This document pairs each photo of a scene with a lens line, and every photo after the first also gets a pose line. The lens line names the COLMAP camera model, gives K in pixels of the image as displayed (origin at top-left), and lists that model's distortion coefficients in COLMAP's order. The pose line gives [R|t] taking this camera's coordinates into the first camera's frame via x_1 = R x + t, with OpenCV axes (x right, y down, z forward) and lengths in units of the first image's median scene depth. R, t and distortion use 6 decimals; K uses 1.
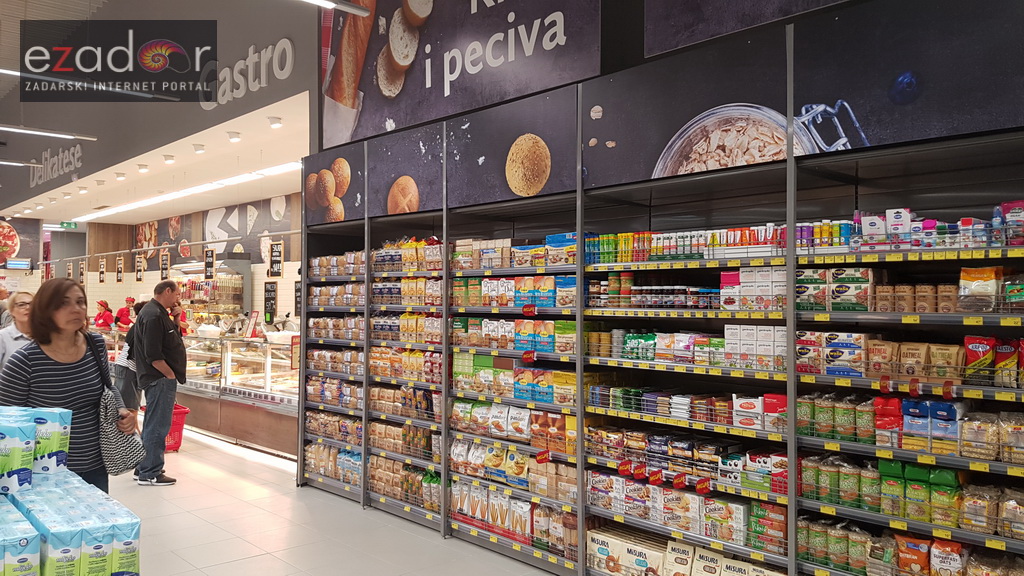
lens RADIAL K [[795.0, 0, 492.3], [0, 795.0, 283.9], [0, 0, 1]] dist [0.286356, -0.613424]
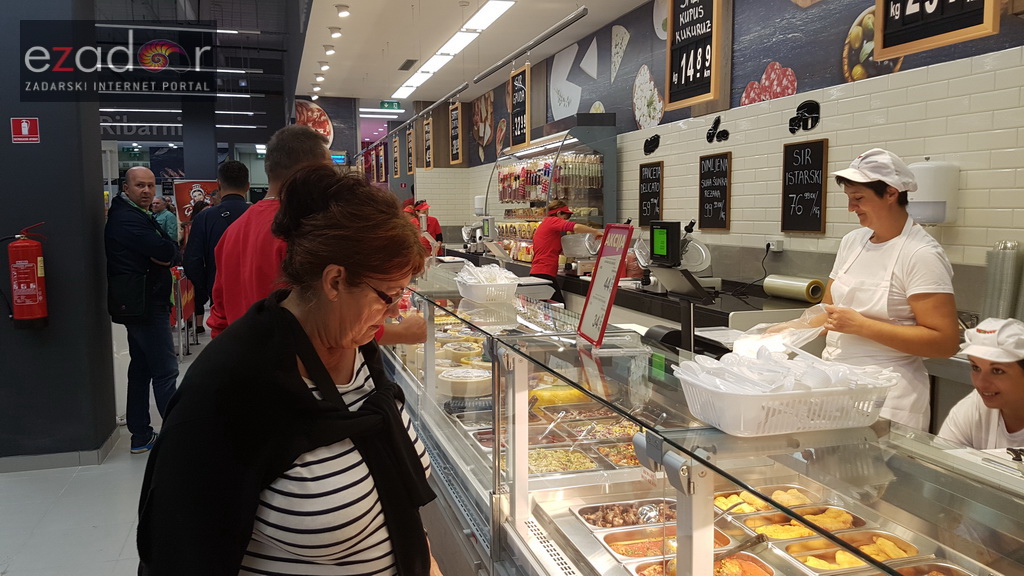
lens RADIAL K [[795.0, 0, 492.3], [0, 795.0, 283.9], [0, 0, 1]] dist [0.286356, -0.613424]
pose [[0.901328, 0.030855, -0.432036, -0.129284], [0.019822, 0.993476, 0.112305, 0.013940], [0.432682, -0.109787, 0.894837, 0.446560]]
